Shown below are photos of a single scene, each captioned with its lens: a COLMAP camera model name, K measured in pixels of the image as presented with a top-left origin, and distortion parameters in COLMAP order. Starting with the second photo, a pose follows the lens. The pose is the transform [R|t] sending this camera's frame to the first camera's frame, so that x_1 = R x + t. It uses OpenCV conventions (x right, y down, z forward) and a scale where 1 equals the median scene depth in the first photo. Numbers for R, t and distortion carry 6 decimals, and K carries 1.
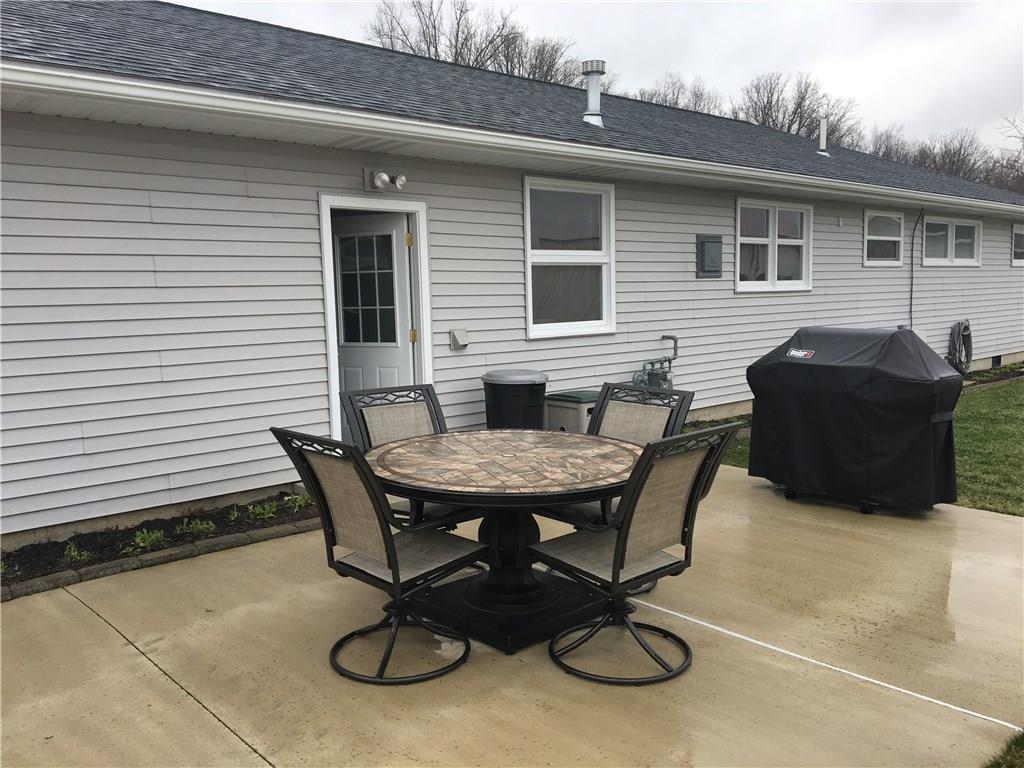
lens RADIAL K [[863.0, 0, 517.7], [0, 863.0, 384.1], [0, 0, 1]] dist [0.062092, -0.006097]
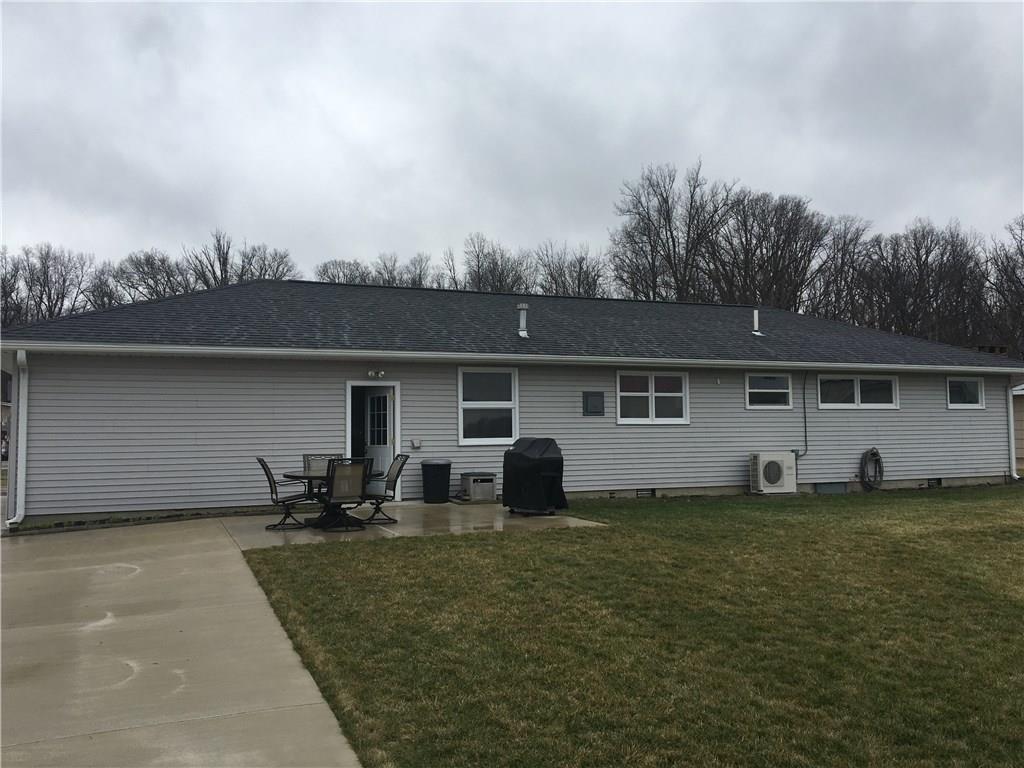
lens RADIAL K [[863.0, 0, 508.1], [0, 863.0, 382.5], [0, 0, 1]] dist [0.062092, -0.006097]
pose [[0.944030, -0.014952, -0.329520, 0.649408], [-0.039749, 0.986536, -0.158642, 0.096654], [0.327455, 0.162861, 0.930725, -0.706555]]
